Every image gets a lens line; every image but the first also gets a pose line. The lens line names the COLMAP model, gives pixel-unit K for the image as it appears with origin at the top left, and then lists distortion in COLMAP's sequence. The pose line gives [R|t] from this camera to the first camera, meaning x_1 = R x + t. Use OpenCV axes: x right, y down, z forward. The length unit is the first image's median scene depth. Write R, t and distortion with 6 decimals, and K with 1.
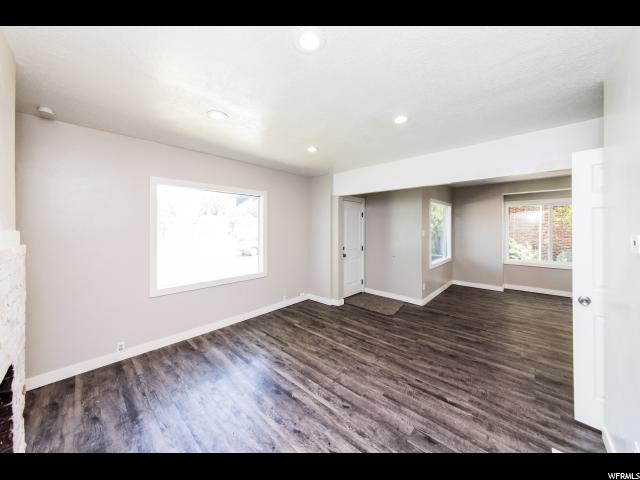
lens RADIAL K [[231.4, 0, 319.7], [0, 231.4, 239.6], [0, 0, 1]] dist [-0.001069, 0.000189]
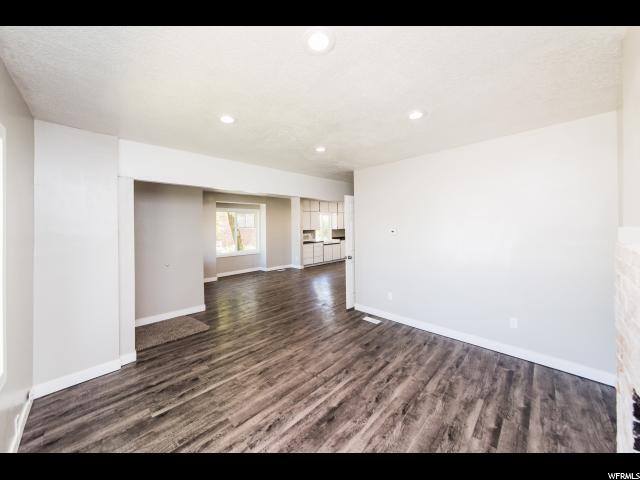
lens RADIAL K [[231.4, 0, 318.7], [0, 231.4, 241.1], [0, 0, 1]] dist [-0.001069, 0.000189]
pose [[0.037472, -0.068307, 0.996960, -0.810219], [0.068114, 0.995515, 0.065648, -0.056930], [-0.996974, 0.065447, 0.041957, 0.777984]]
